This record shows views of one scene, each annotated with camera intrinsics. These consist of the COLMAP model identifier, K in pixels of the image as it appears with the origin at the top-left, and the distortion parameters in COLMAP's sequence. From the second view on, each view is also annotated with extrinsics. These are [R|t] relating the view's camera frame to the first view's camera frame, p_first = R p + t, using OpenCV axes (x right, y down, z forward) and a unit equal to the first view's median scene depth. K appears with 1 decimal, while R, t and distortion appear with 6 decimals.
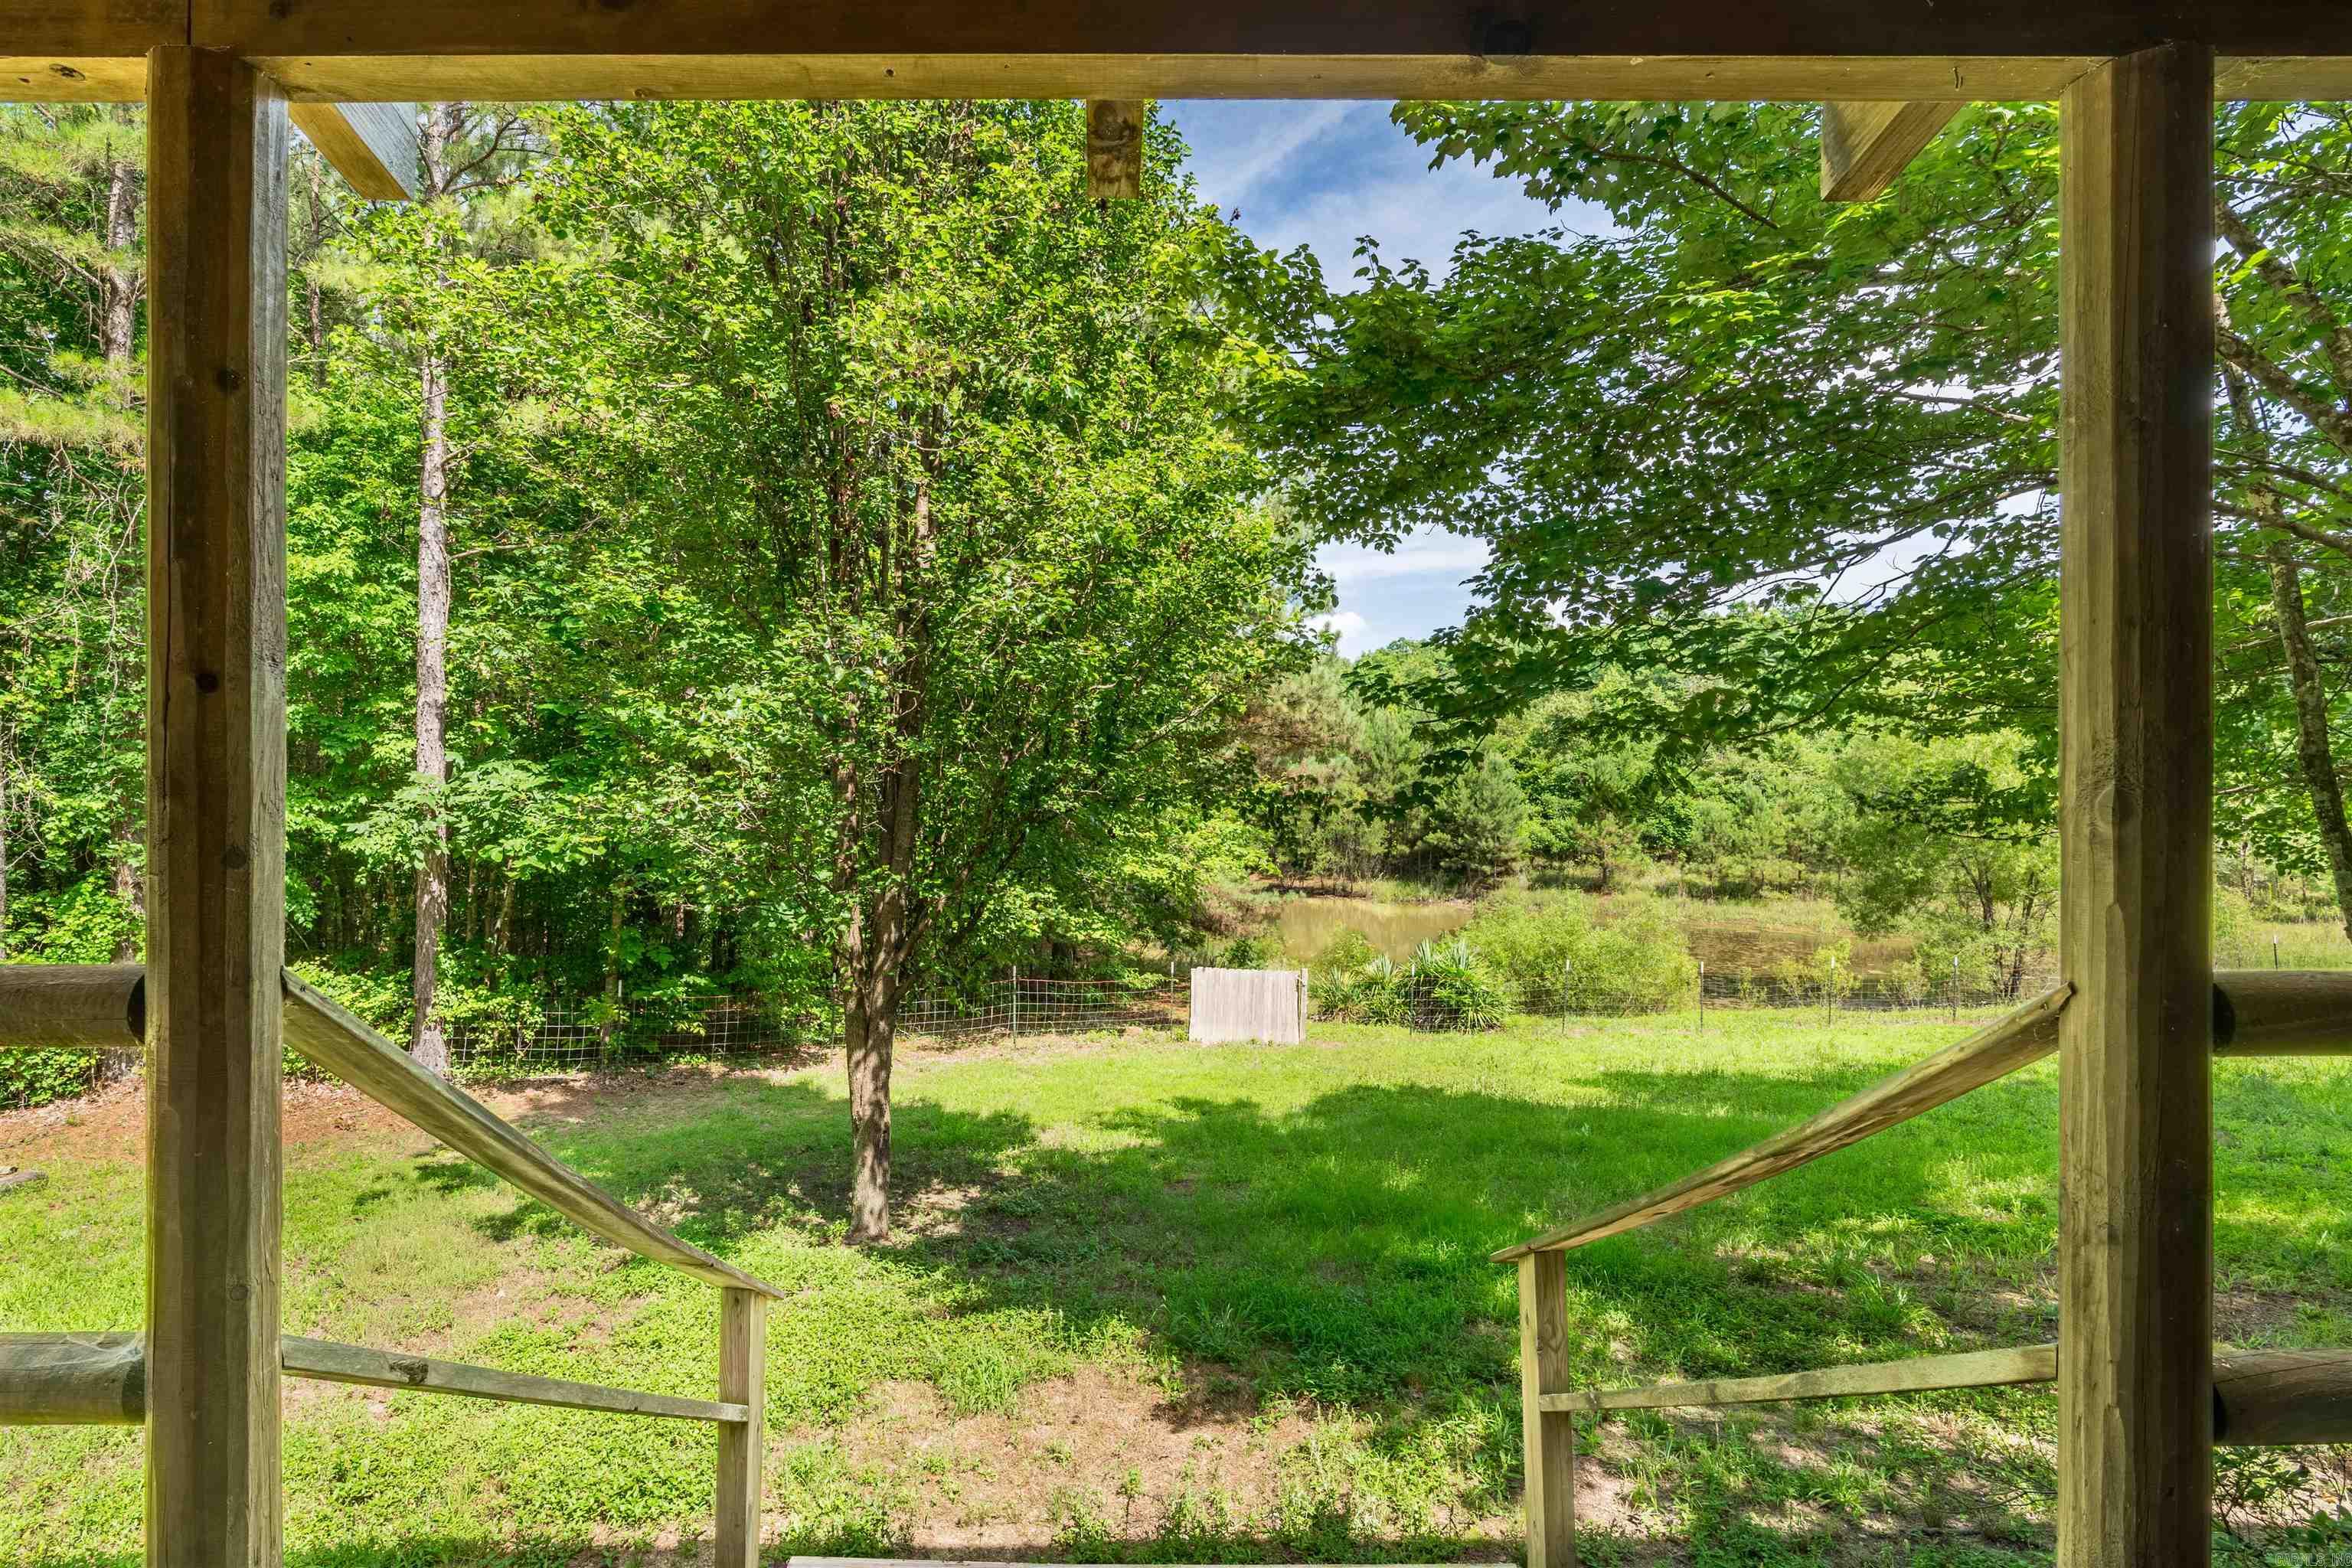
lens RADIAL K [[1085.4, 0, 1170.3], [0, 1085.4, 791.0], [0, 0, 1]] dist [-0.009719, 0.003400]
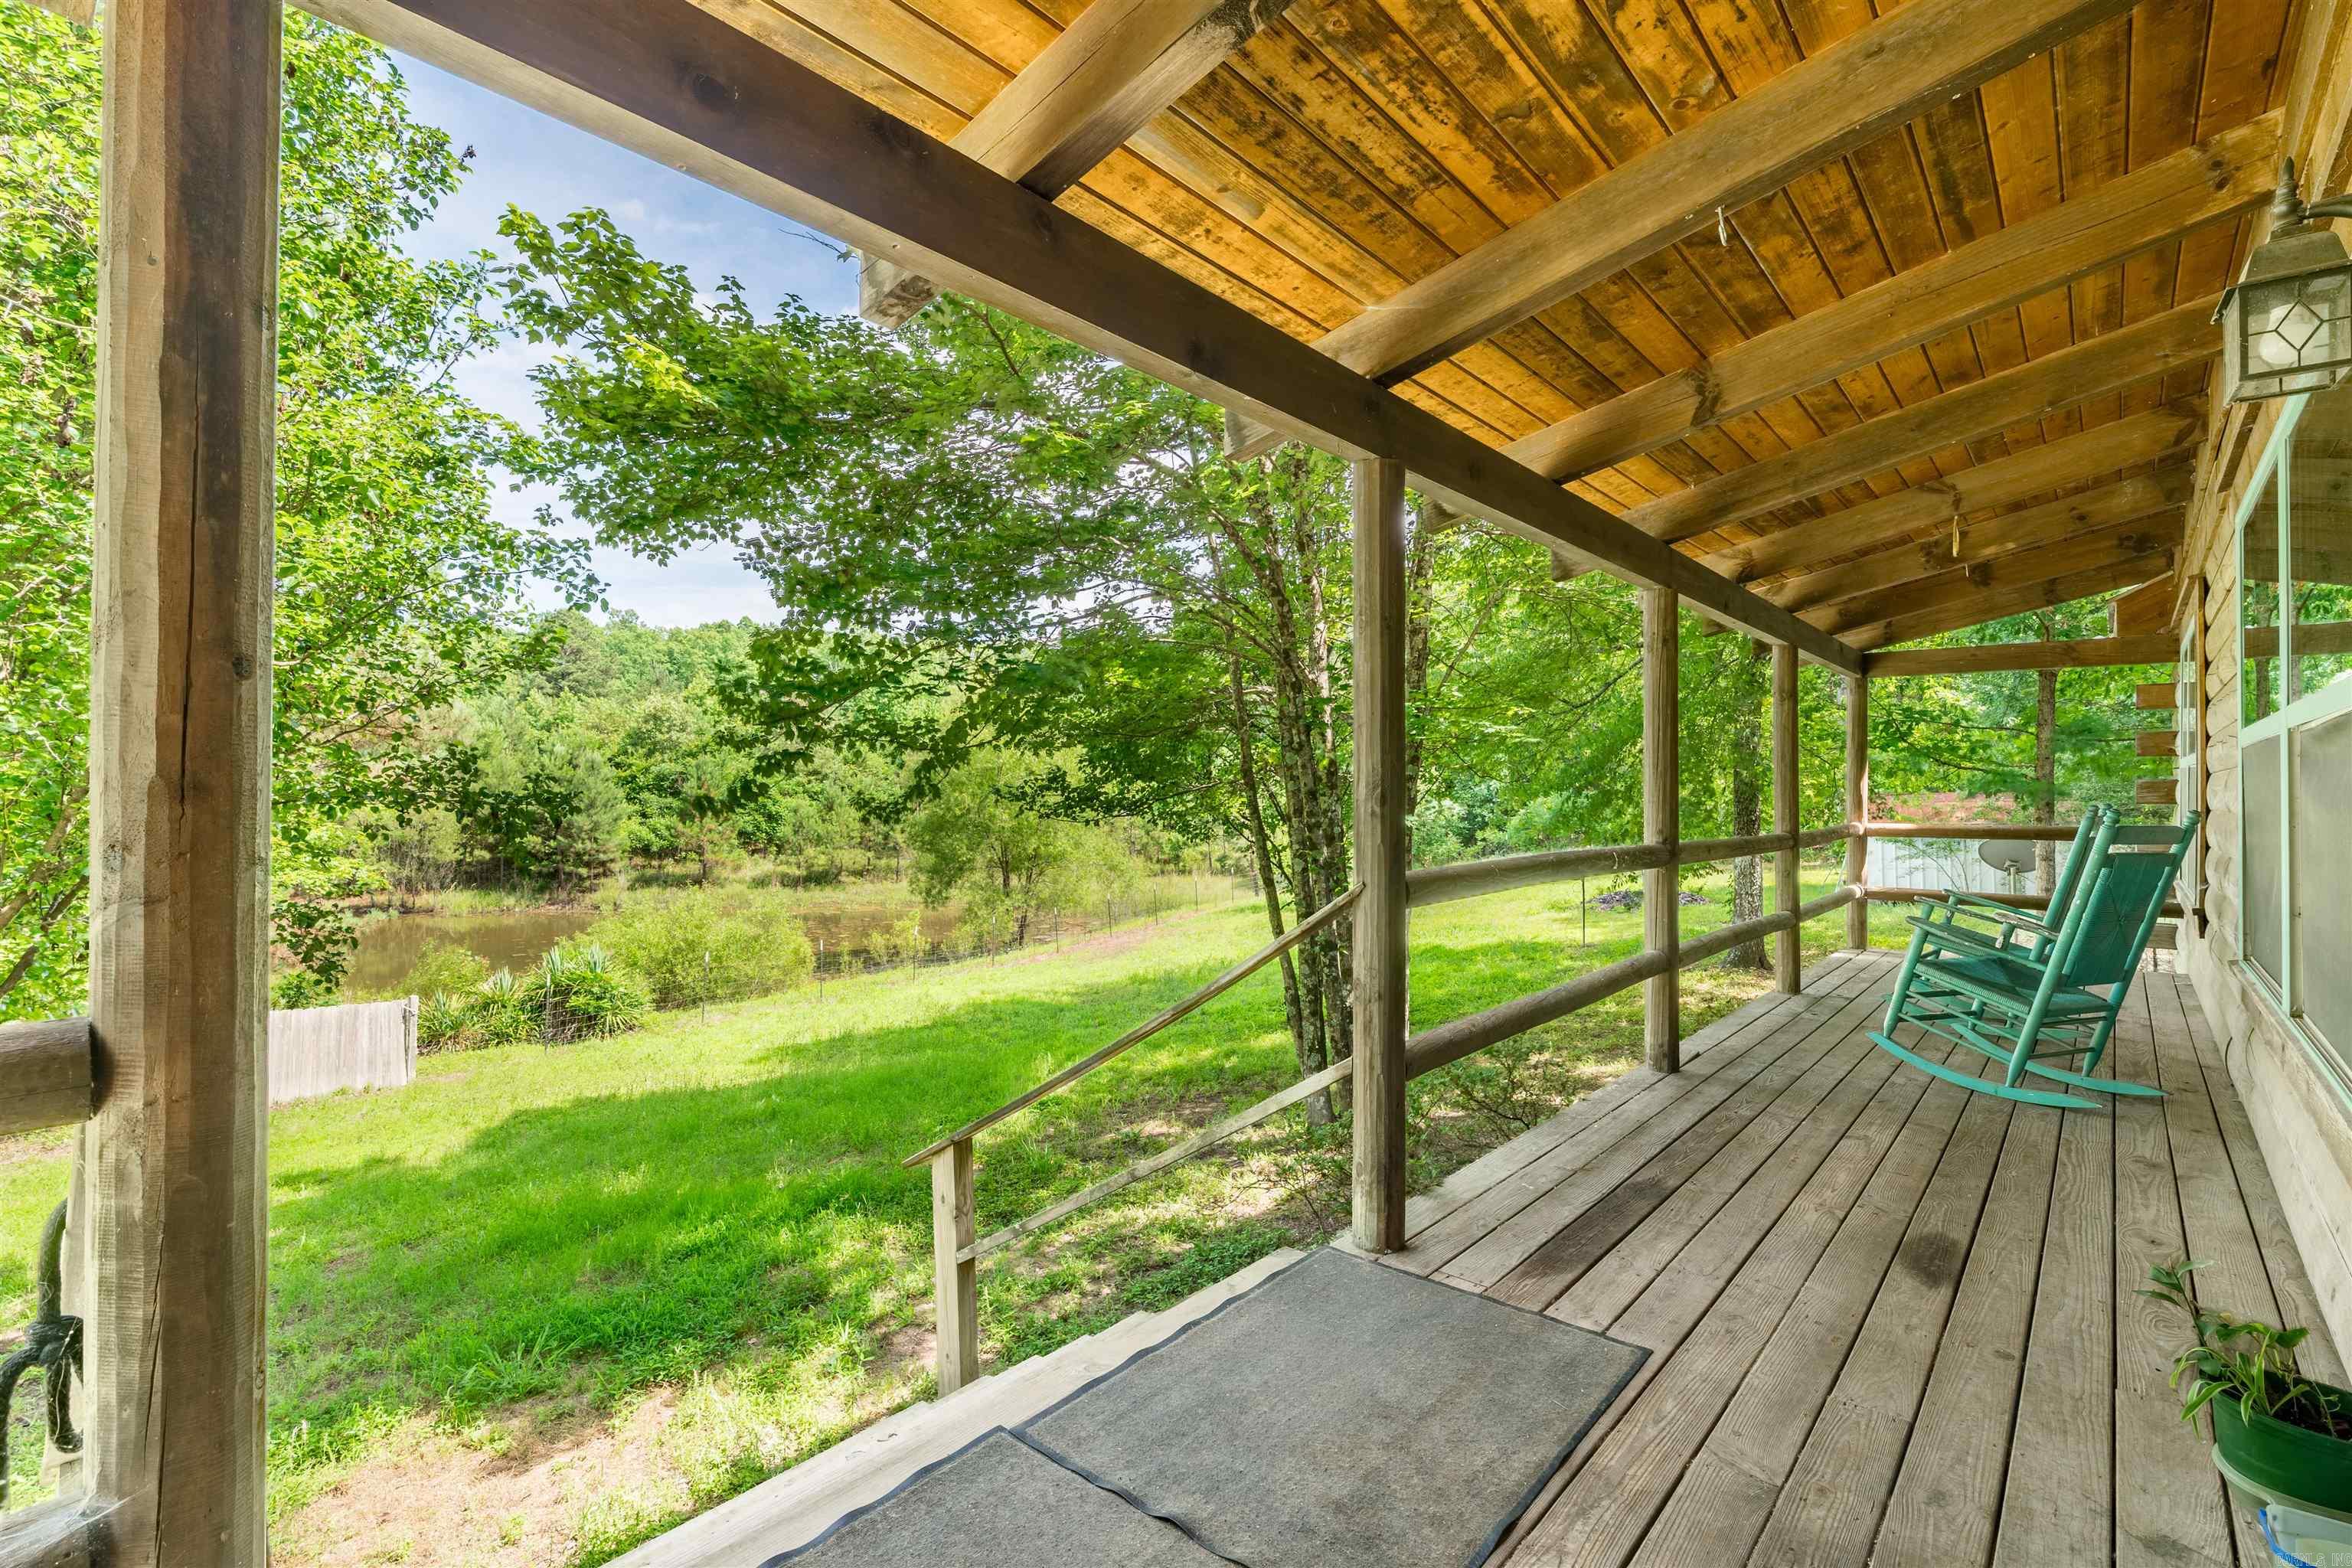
lens RADIAL K [[1085.4, 0, 1171.8], [0, 1085.4, 790.3], [0, 0, 1]] dist [-0.009719, 0.003400]
pose [[0.635952, 0.000653, 0.771728, -0.141844], [-0.001296, 0.999999, 0.000222, -0.000706], [-0.771727, -0.001141, 0.635953, -0.009397]]
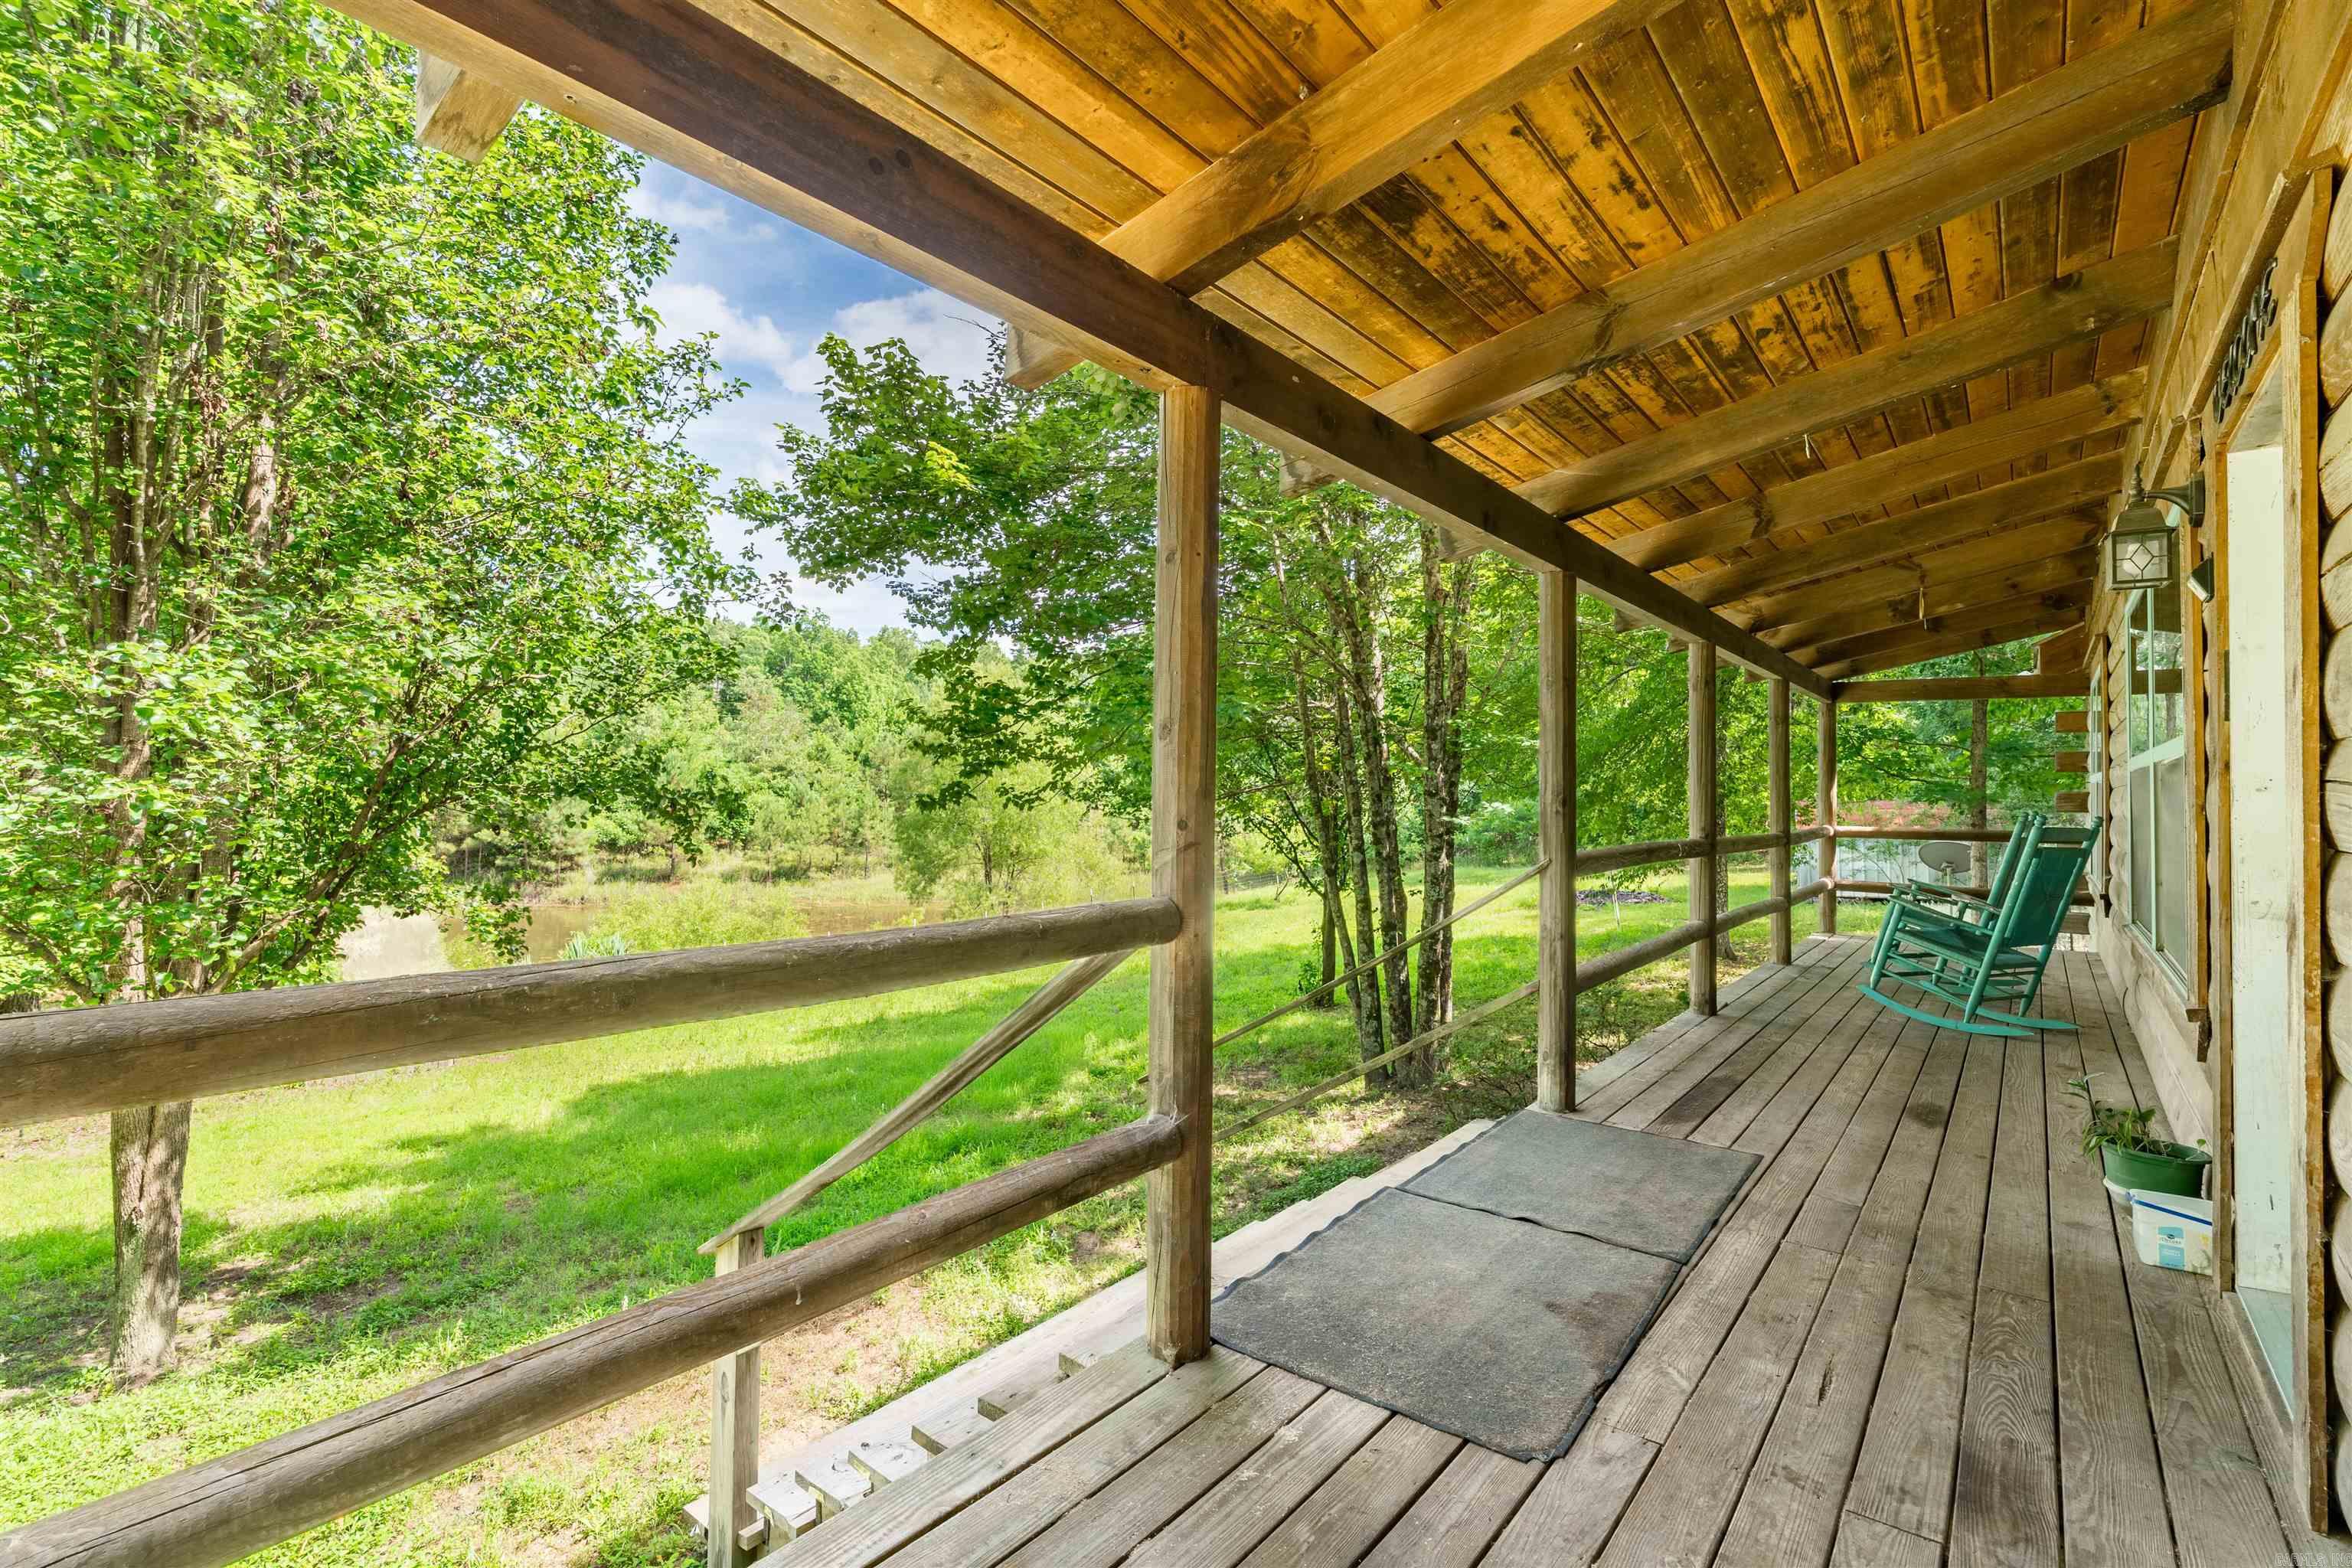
lens RADIAL K [[1085.4, 0, 1167.7], [0, 1085.4, 769.8], [0, 0, 1]] dist [-0.009719, 0.003400]
pose [[0.602976, 0.022328, 0.797447, -0.194860], [-0.012138, 0.999749, -0.018814, -0.000857], [-0.797667, 0.001664, 0.603095, -0.006924]]
